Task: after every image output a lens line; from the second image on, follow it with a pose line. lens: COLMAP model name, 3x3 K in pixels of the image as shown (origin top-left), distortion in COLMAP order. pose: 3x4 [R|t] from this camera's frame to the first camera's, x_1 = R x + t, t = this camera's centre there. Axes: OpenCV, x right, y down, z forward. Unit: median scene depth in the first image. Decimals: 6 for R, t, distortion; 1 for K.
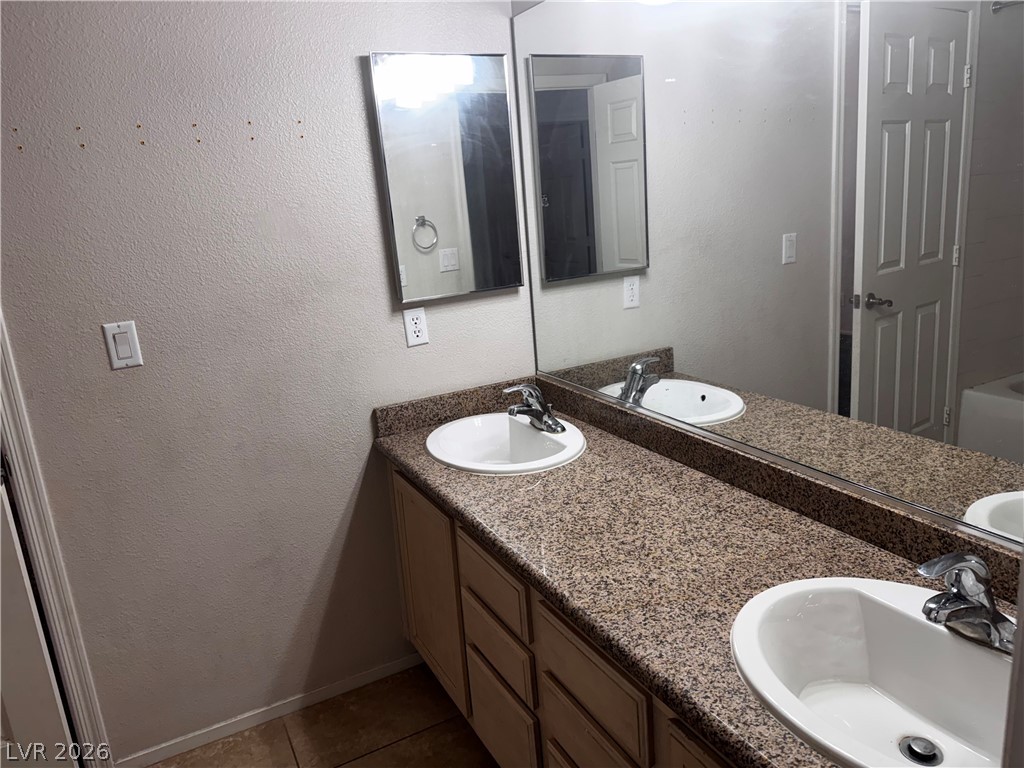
lens RADIAL K [[733.3, 0, 512.1], [0, 733.3, 381.5], [0, 0, 1]] dist [0.000702, -0.000037]
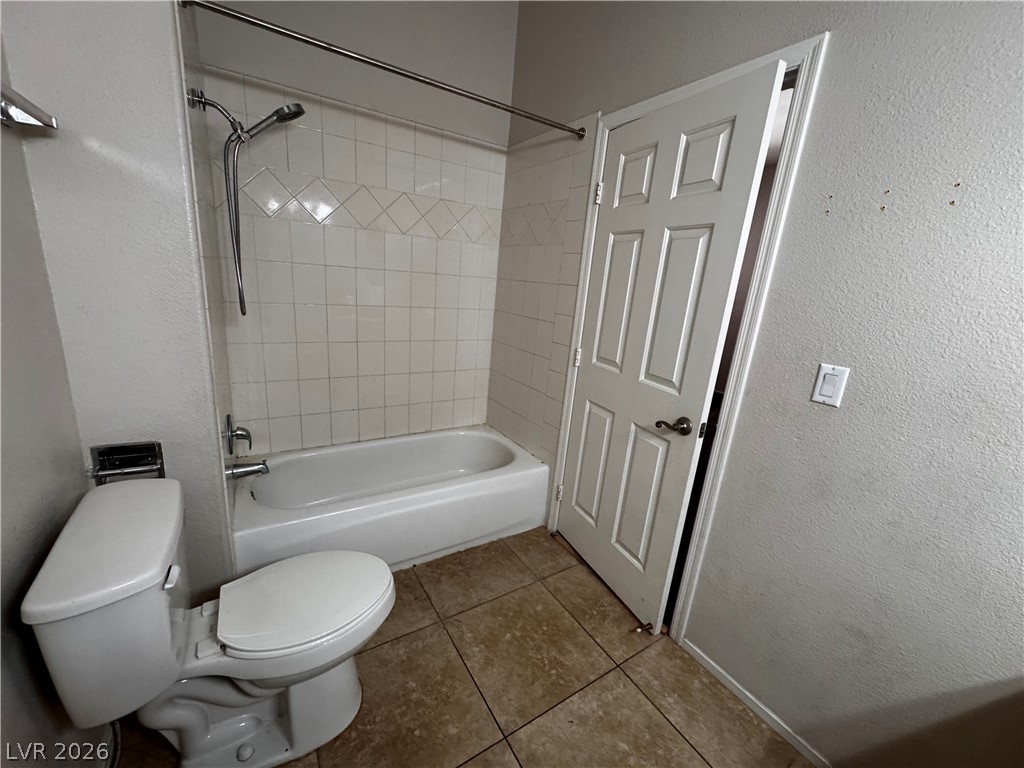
lens RADIAL K [[408.2, 0, 511.1], [0, 408.2, 387.4], [0, 0, 1]] dist [-0.002779, 0.000625]
pose [[0.066464, 0.338219, -0.938718, 0.042052], [-0.327760, 0.895992, 0.299619, -0.073713], [0.942420, 0.287760, 0.170406, 0.413164]]
